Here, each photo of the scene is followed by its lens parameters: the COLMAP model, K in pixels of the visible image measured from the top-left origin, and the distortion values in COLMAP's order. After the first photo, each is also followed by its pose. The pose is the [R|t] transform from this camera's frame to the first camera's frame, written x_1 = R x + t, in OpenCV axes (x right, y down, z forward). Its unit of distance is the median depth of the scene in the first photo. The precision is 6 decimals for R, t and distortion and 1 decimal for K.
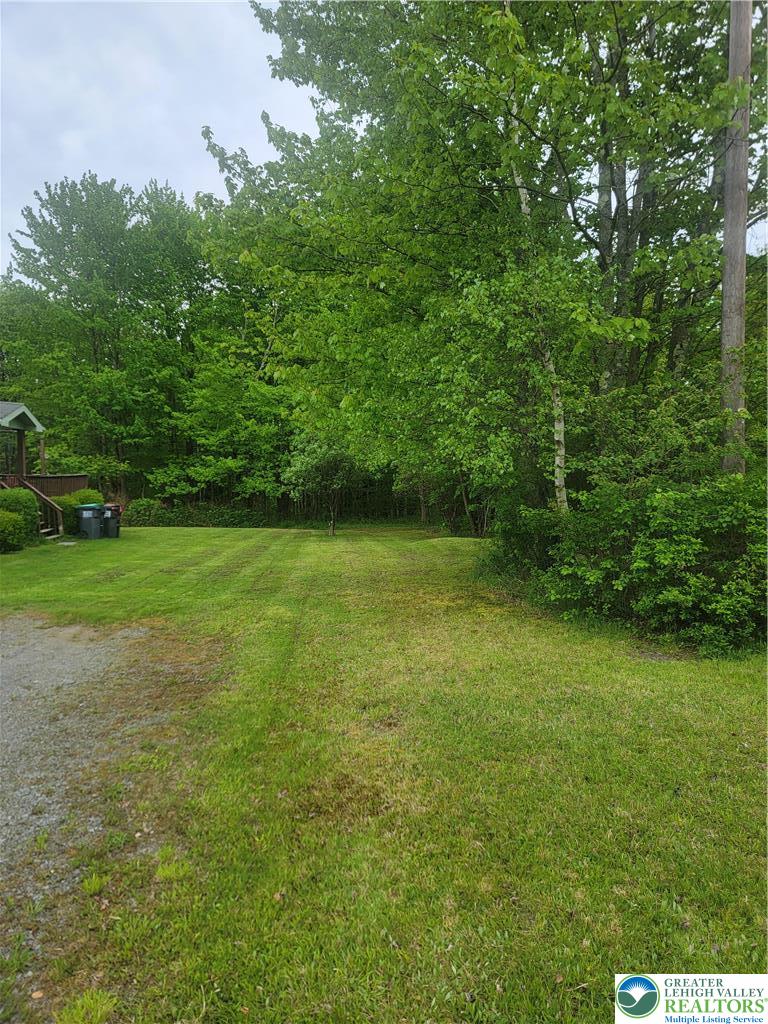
lens RADIAL K [[698.5, 0, 389.5], [0, 698.5, 512.5], [0, 0, 1]] dist [0.039946, -0.013259]
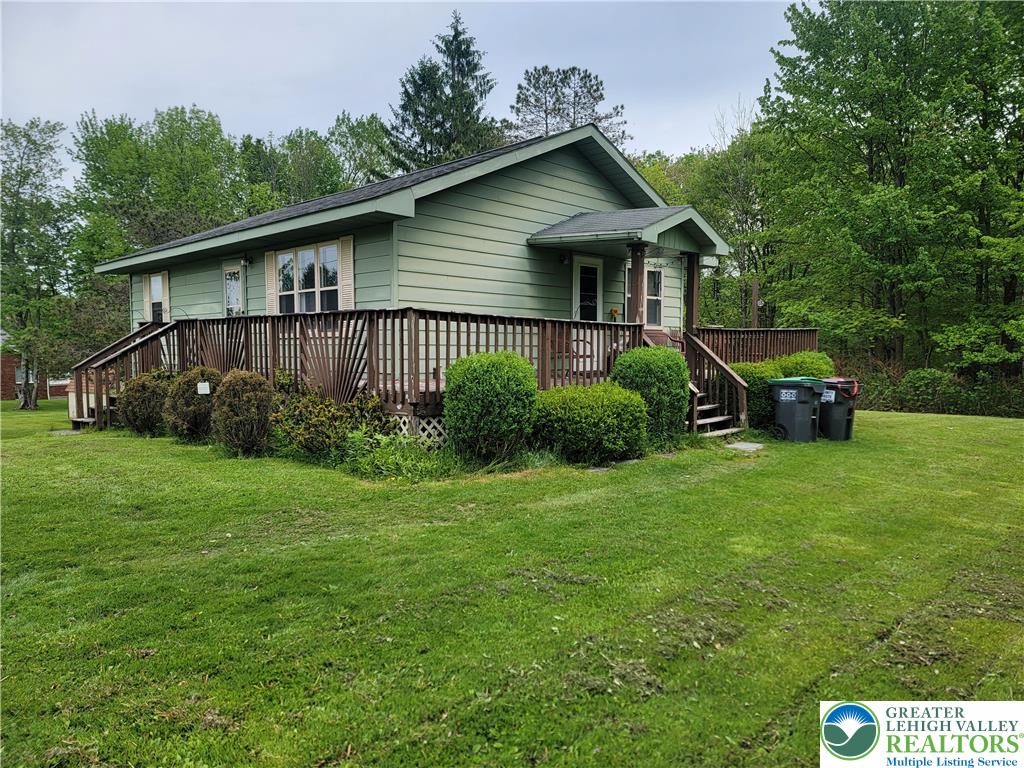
lens RADIAL K [[698.5, 0, 516.5], [0, 698.5, 390.0], [0, 0, 1]] dist [0.039946, -0.013259]
pose [[0.638219, 0.048200, -0.768345, -0.074851], [-0.037570, 0.998799, 0.031450, -0.005891], [0.768938, 0.008794, 0.639263, 0.255703]]
